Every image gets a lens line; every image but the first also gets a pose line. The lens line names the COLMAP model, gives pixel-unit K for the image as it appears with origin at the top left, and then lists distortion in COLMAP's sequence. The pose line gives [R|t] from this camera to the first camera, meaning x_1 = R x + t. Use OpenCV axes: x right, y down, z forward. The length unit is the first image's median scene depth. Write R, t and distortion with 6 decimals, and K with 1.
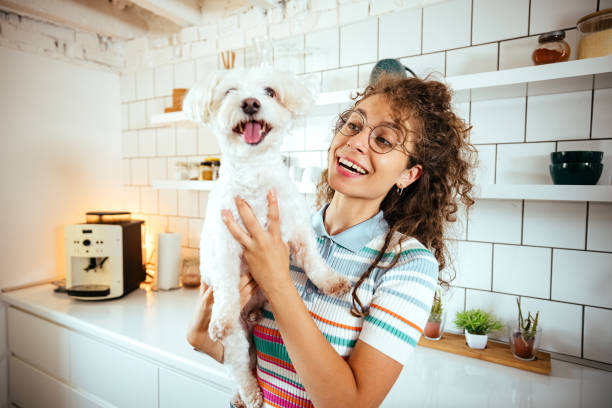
lens RADIAL K [[382.0, 0, 304.6], [0, 382.0, 204.6], [0, 0, 1]] dist [0.008612, 0.007960]
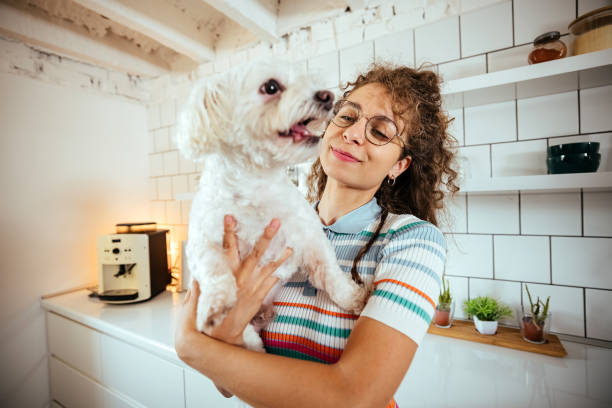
lens RADIAL K [[293.8, 0, 307.4], [0, 293.8, 203.4], [0, 0, 1]] dist [-0.021307, 0.008156]
pose [[0.998643, -0.038103, 0.035493, -0.045312], [0.039629, 0.998275, -0.043321, 0.021012], [-0.033781, 0.044669, 0.998431, 0.141538]]
